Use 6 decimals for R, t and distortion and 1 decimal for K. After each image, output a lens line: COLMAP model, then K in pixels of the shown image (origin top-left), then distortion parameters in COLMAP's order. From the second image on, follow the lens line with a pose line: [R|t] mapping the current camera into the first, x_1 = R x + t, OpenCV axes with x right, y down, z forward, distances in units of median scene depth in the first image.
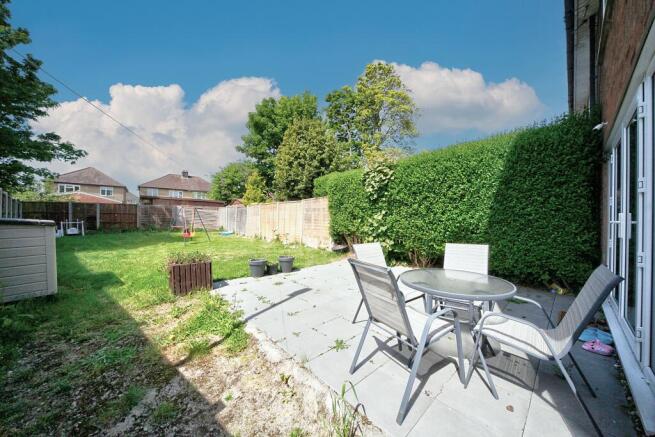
lens RADIAL K [[229.3, 0, 328.0], [0, 229.3, 215.4], [0, 0, 1]] dist [-0.000343, 0.000172]
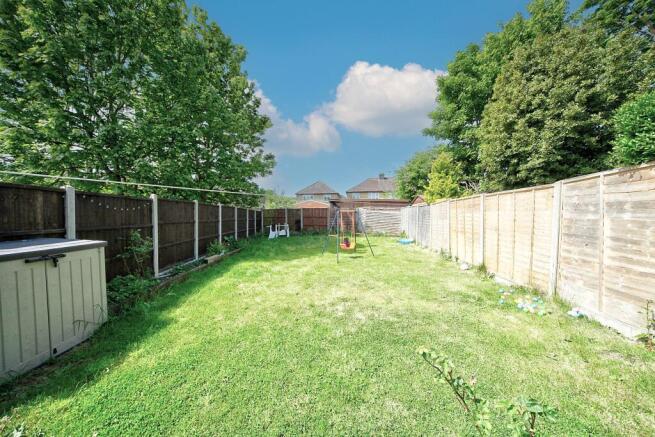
lens RADIAL K [[223.5, 0, 327.5], [0, 223.5, 218.5], [0, 0, 1]] dist [-0.011559, -0.000014]
pose [[0.666278, -0.004699, -0.745689, -0.054776], [0.021612, 0.999682, 0.013011, -0.011800], [0.745390, -0.024785, 0.666167, 0.283816]]
